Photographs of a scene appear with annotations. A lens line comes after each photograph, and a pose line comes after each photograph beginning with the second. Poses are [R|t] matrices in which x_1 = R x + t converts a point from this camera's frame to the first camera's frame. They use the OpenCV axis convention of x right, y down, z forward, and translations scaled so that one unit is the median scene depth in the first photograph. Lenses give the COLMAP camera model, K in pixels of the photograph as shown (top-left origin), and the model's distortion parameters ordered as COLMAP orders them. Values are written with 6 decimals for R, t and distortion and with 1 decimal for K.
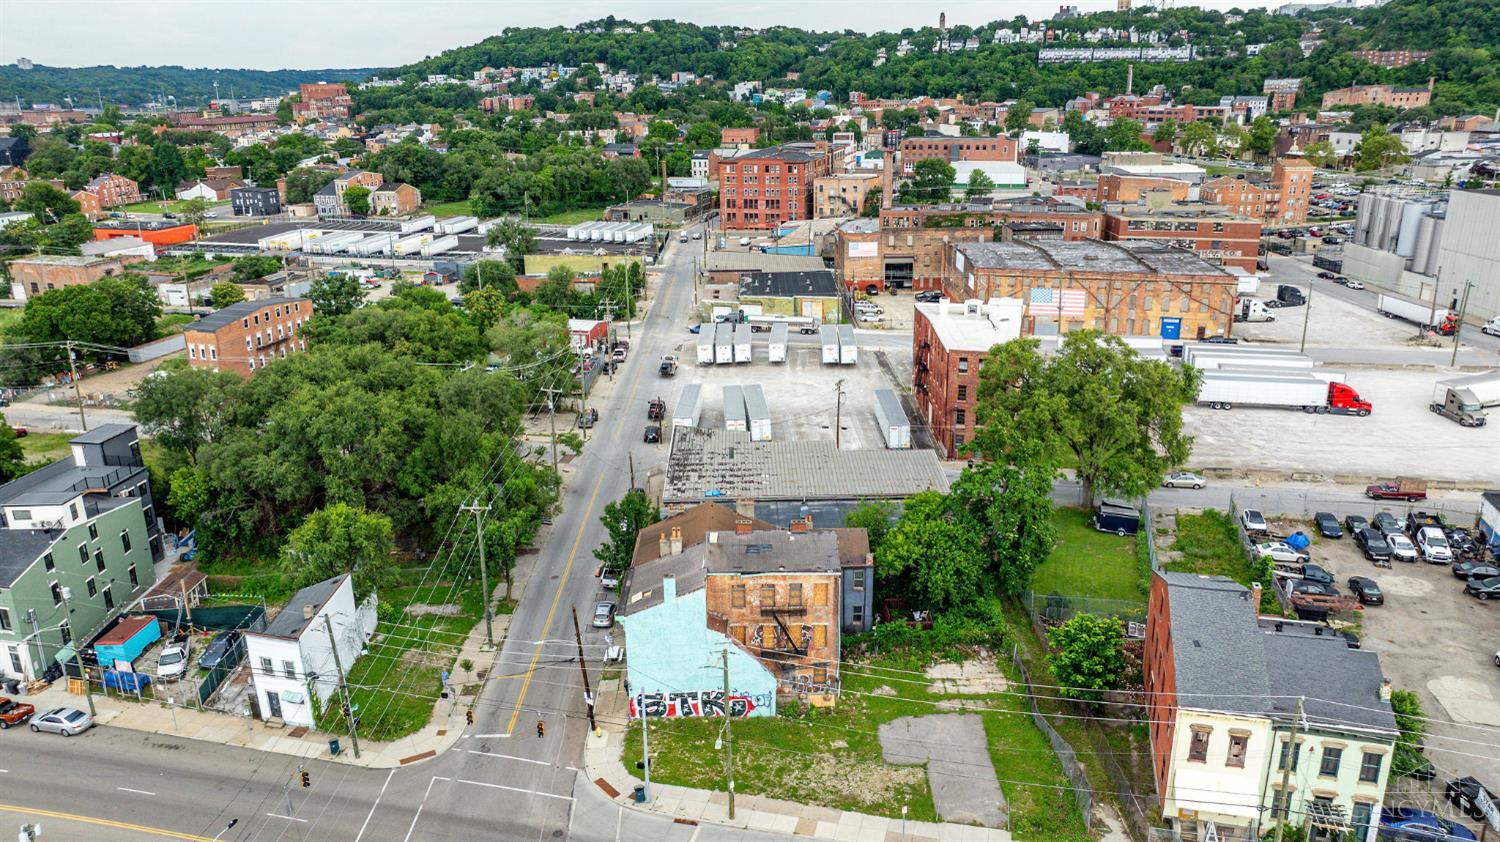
lens RADIAL K [[1059.3, 0, 749.9], [0, 1059.3, 414.5], [0, 0, 1]] dist [-0.025329, 0.002349]
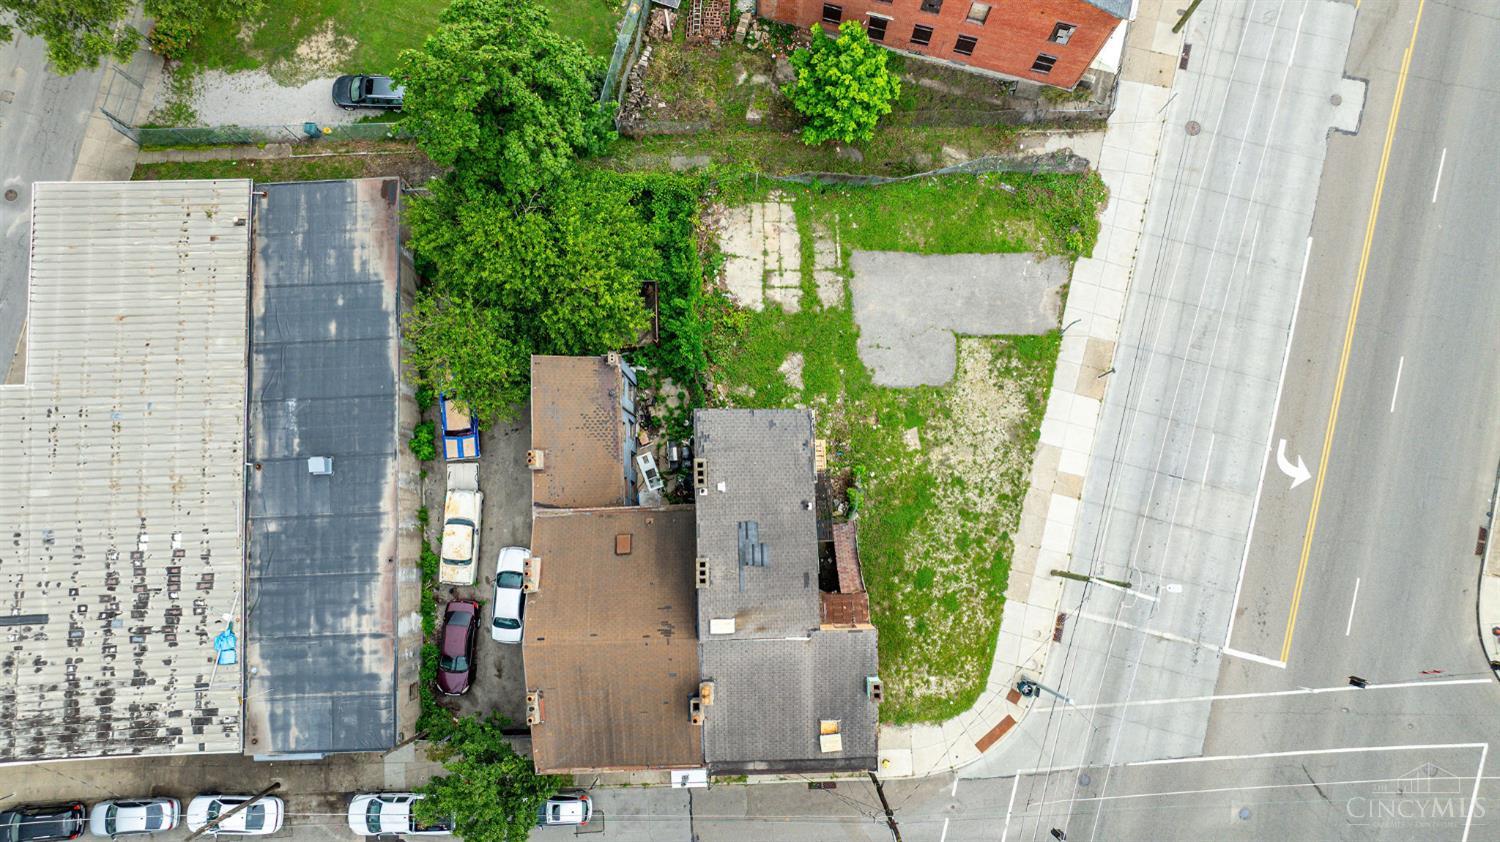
lens RADIAL K [[1059.3, 0, 749.9], [0, 1059.3, 414.5], [0, 0, 1]] dist [-0.025329, 0.002349]
pose [[-0.026558, -0.991354, 0.128495, 0.003739], [0.315586, 0.113652, 0.942066, -0.298953], [-0.948525, 0.065571, 0.309839, 0.567618]]
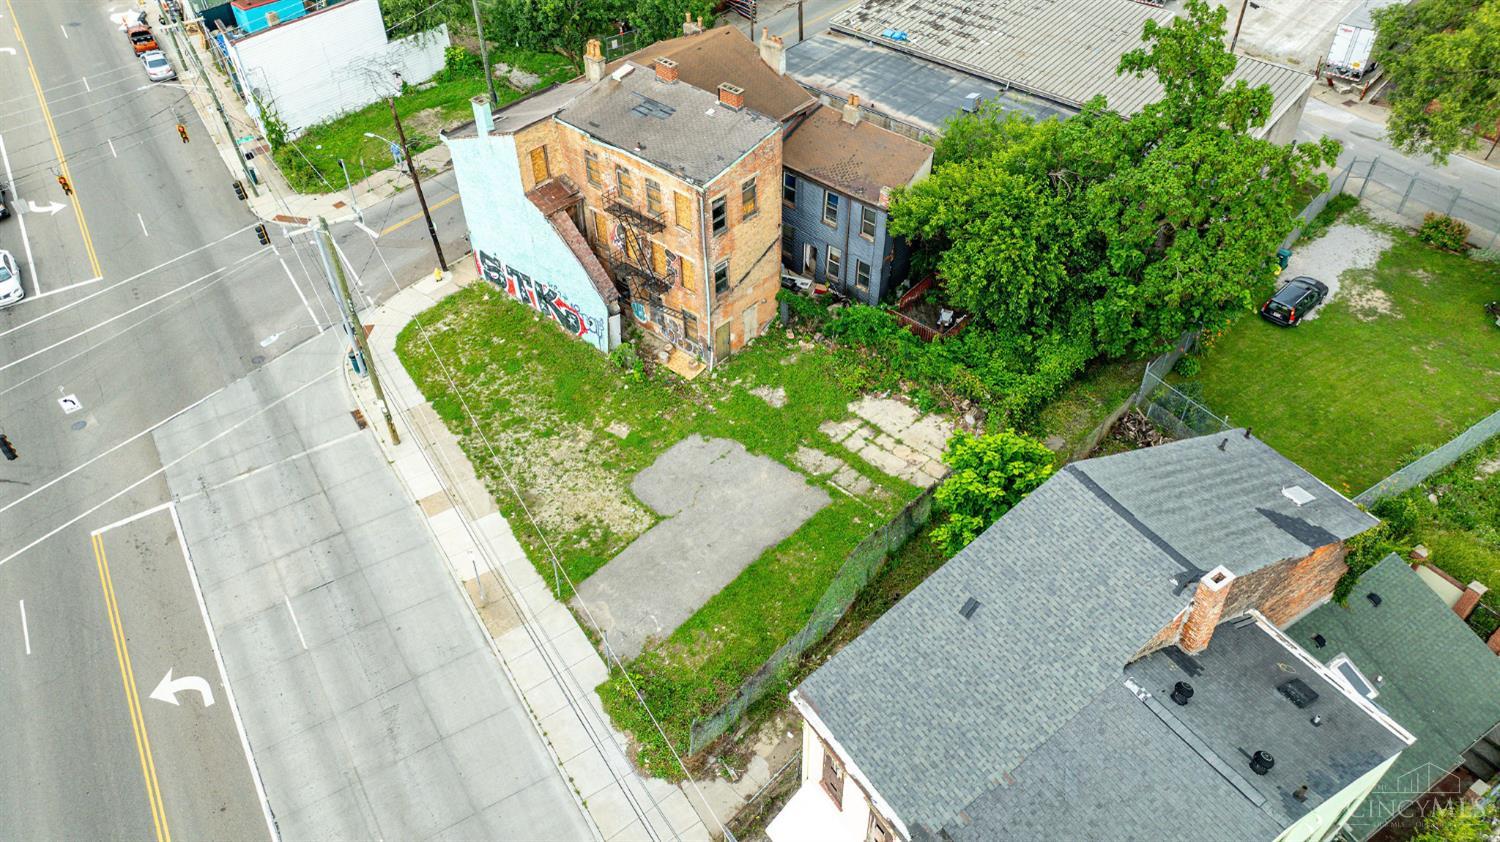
lens RADIAL K [[1059.3, 0, 749.9], [0, 1059.3, 414.5], [0, 0, 1]] dist [-0.025329, 0.002349]
pose [[0.746021, 0.455881, -0.485412, 0.304420], [-0.201549, 0.849318, 0.487891, -0.025873], [0.634689, -0.266143, 0.725491, 0.370616]]
